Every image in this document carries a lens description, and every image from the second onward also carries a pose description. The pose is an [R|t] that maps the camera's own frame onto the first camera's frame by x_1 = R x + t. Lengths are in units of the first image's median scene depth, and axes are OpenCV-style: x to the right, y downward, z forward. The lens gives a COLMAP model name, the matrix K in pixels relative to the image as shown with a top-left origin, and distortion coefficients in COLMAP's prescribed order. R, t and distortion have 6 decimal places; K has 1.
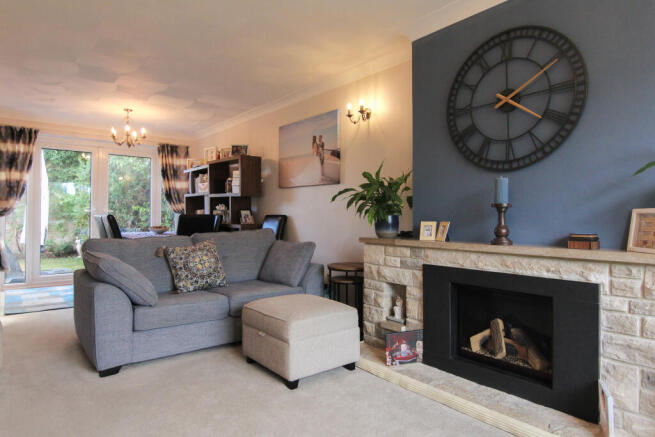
lens RADIAL K [[364.4, 0, 362.5], [0, 364.4, 195.9], [0, 0, 1]] dist [0.004613, -0.016431]
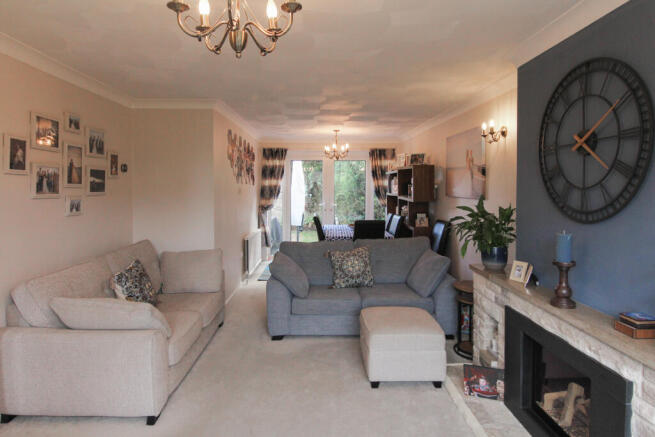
lens RADIAL K [[364.4, 0, 362.5], [0, 364.4, 195.9], [0, 0, 1]] dist [0.004613, -0.016431]
pose [[0.825901, 0.022361, -0.563371, 0.387488], [-0.000692, 0.999253, 0.038647, -0.143578], [0.563815, -0.031528, 0.825299, -0.021073]]
